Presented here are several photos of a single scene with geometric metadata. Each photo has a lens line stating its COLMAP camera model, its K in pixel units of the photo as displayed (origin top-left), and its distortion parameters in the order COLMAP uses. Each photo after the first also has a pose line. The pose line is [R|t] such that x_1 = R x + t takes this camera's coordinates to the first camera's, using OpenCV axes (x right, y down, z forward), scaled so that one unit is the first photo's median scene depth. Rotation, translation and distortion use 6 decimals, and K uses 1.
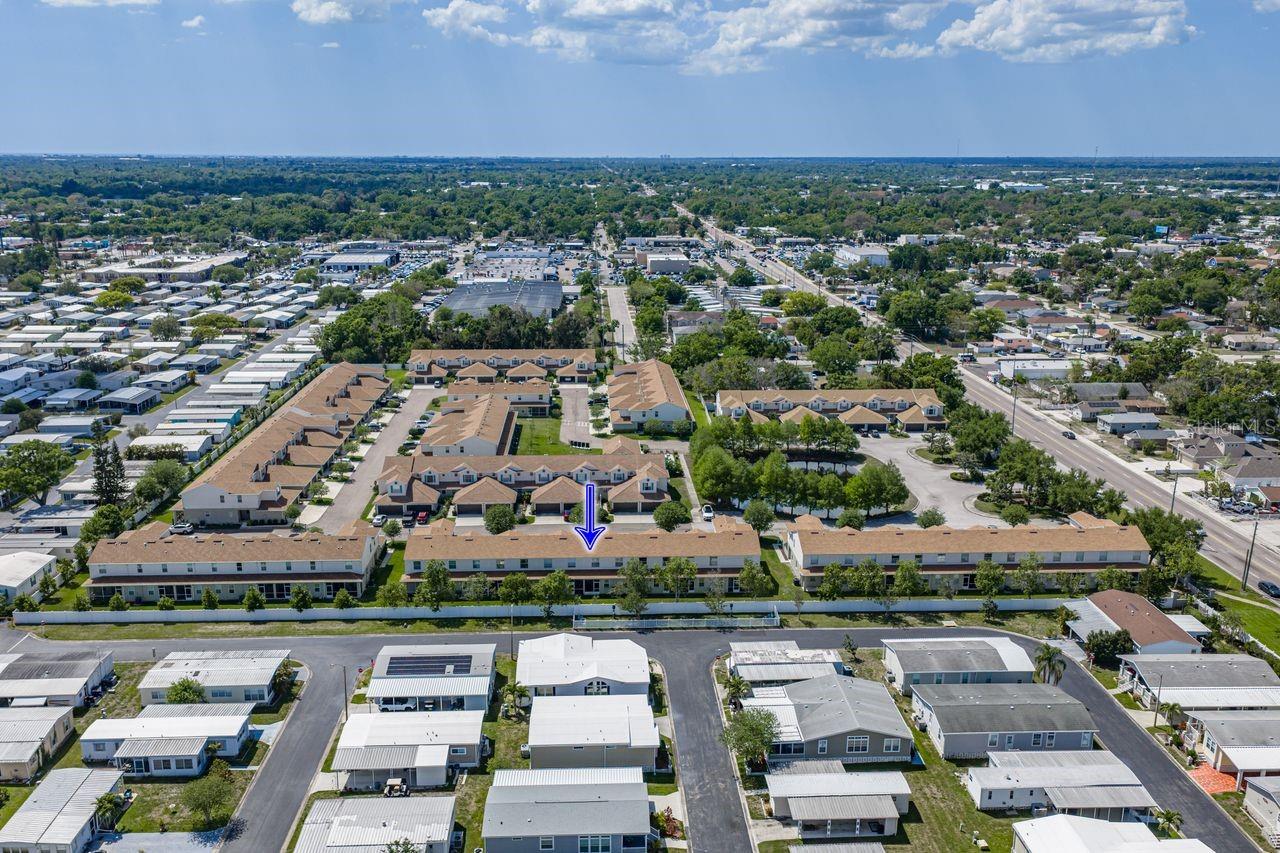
lens RADIAL K [[1070.5, 0, 638.0], [0, 1070.5, 427.6], [0, 0, 1]] dist [0.035202, -0.007026]
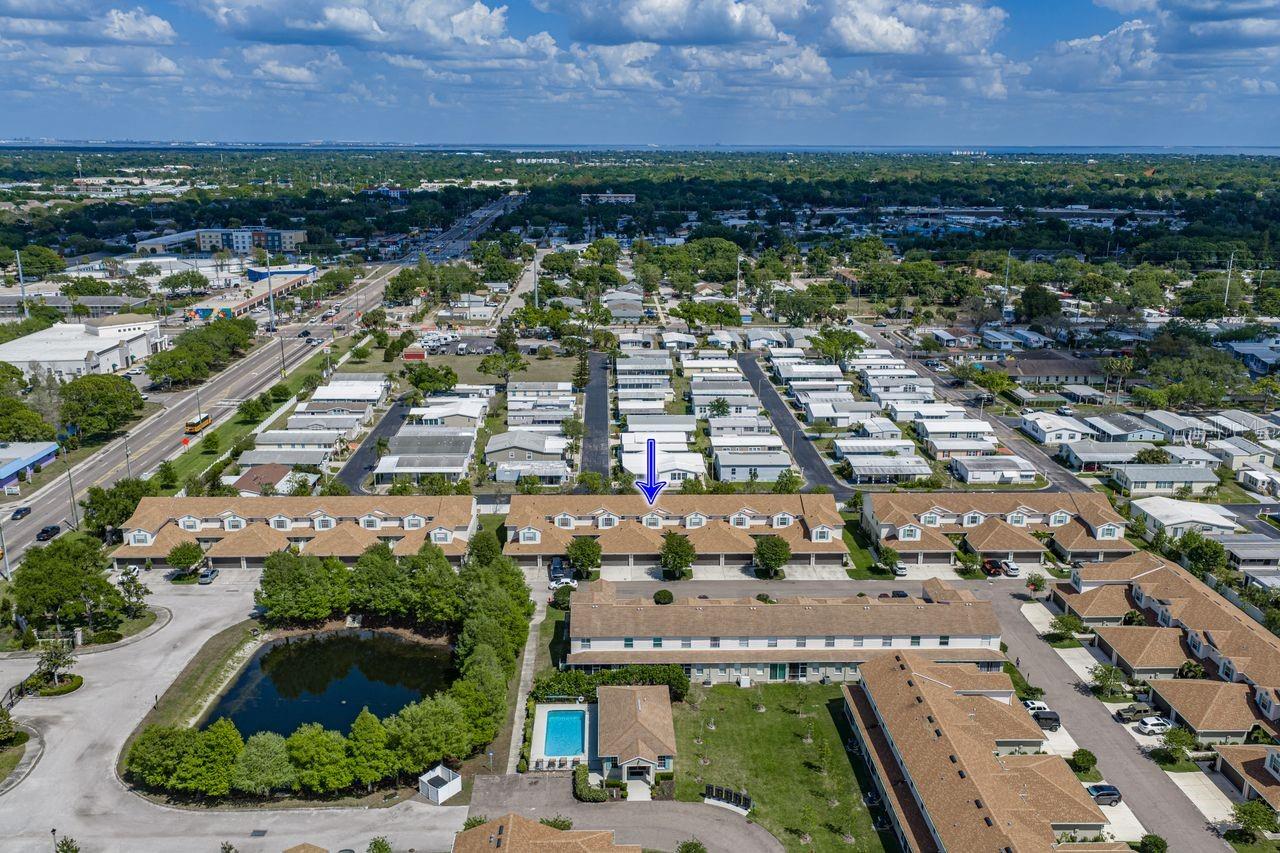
lens RADIAL K [[1070.5, 0, 638.0], [0, 1070.5, 427.6], [0, 0, 1]] dist [0.035202, -0.007026]
pose [[-0.999931, -0.010499, 0.005327, -0.014376], [-0.006483, 0.868730, 0.495244, -0.345190], [-0.009827, 0.495176, -0.868737, 1.327732]]
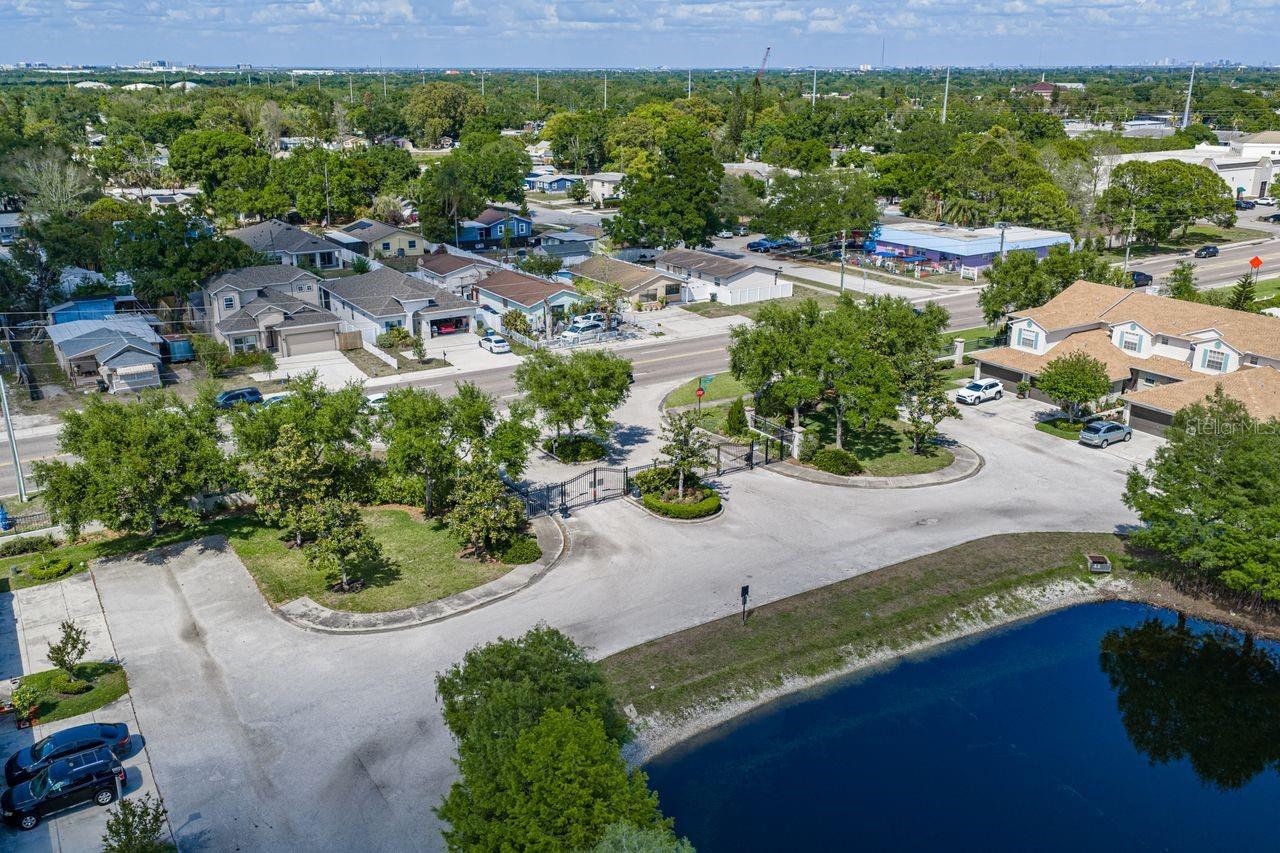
lens RADIAL K [[1073.2, 0, 641.2], [0, 1073.2, 439.1], [0, 0, 1]] dist [0.037967, -0.018754]
pose [[-0.496291, -0.286933, 0.819368, 0.061023], [0.218995, 0.871905, 0.437976, -0.095143], [-0.840081, 0.396801, -0.369882, 1.022221]]
